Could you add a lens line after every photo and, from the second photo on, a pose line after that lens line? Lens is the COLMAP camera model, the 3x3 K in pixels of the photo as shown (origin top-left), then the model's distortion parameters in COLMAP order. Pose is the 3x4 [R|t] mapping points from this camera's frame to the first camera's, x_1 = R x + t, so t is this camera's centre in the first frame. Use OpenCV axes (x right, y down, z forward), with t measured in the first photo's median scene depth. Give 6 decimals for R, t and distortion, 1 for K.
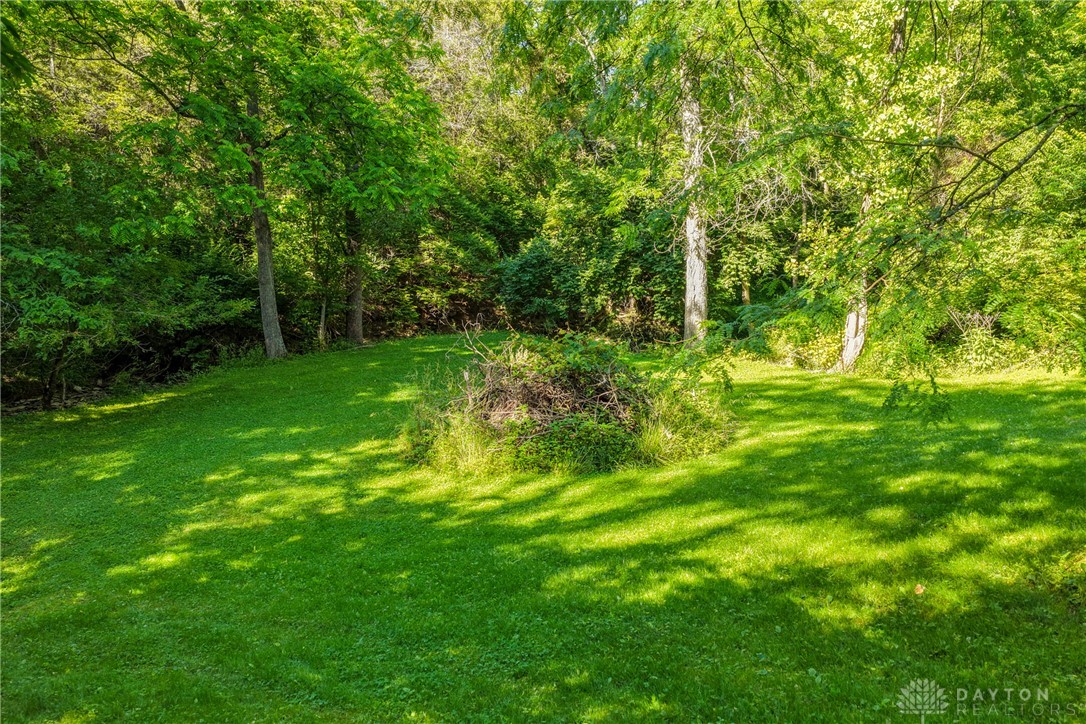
lens RADIAL K [[896.9, 0, 543.0], [0, 896.9, 362.0], [0, 0, 1]] dist [0.093002, -0.184538]
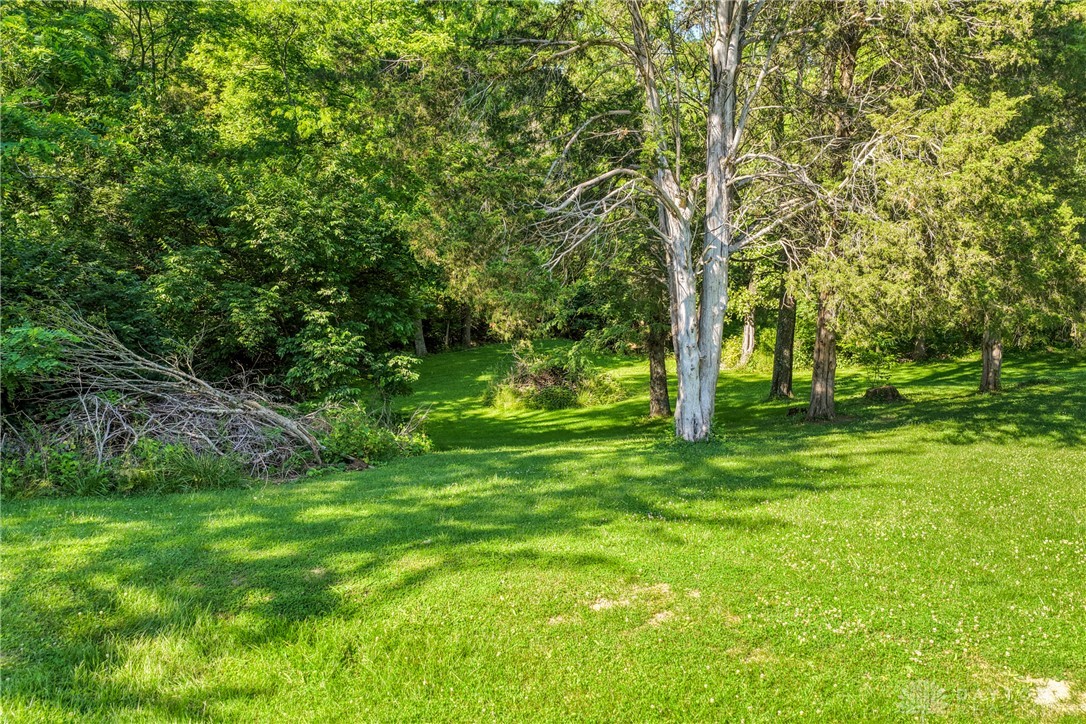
lens RADIAL K [[896.9, 0, 543.0], [0, 896.9, 362.0], [0, 0, 1]] dist [0.093002, -0.184538]
pose [[0.991725, 0.015396, -0.127453, 0.307445], [-0.013992, 0.999831, 0.011911, -0.032823], [0.127615, -0.010029, 0.991773, -1.336177]]
